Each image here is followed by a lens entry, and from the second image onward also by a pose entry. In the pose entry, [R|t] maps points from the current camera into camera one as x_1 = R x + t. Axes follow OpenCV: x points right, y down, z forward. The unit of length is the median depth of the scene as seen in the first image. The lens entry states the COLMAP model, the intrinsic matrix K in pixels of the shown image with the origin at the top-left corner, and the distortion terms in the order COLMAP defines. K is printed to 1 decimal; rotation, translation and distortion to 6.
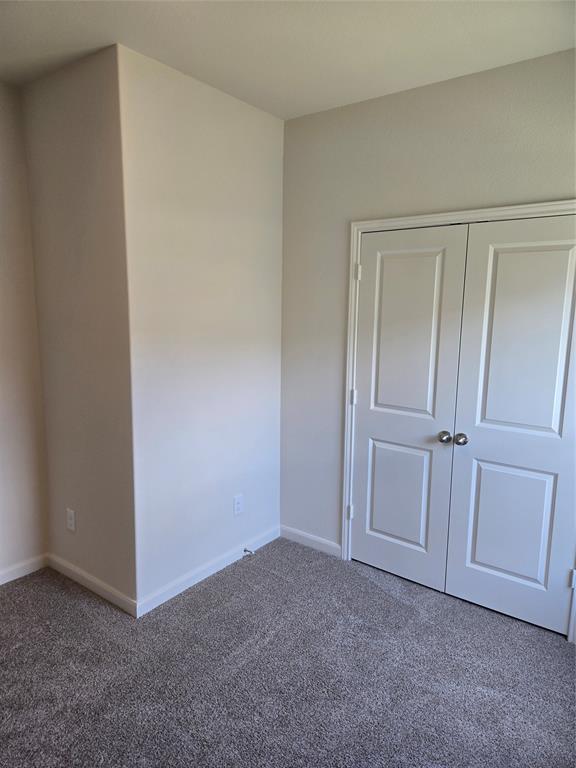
lens RADIAL K [[521.2, 0, 287.1], [0, 521.2, 387.2], [0, 0, 1]] dist [0.002870, 0.000981]
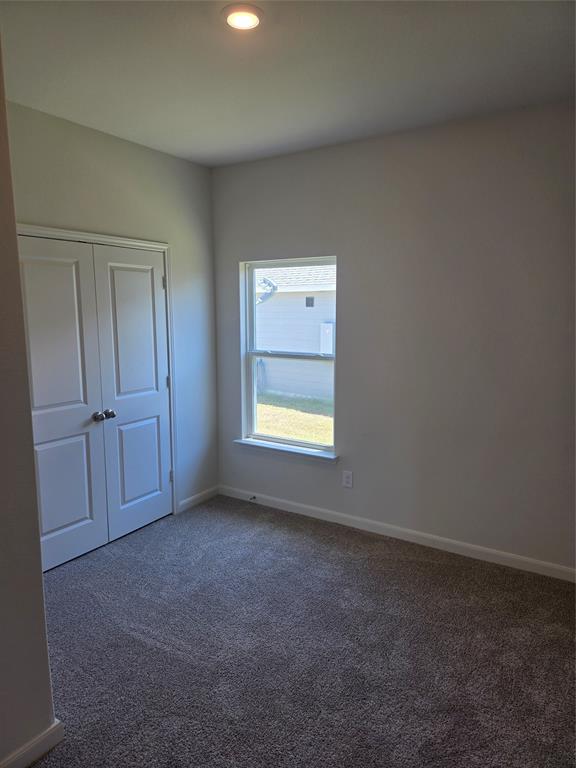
lens RADIAL K [[518.1, 0, 289.5], [0, 518.1, 381.3], [0, 0, 1]] dist [0.060964, -0.057032]
pose [[-0.107687, -0.160303, 0.981176, -0.915903], [0.152866, 0.972509, 0.175665, -0.128146], [-0.982362, 0.168905, -0.080221, 0.635776]]
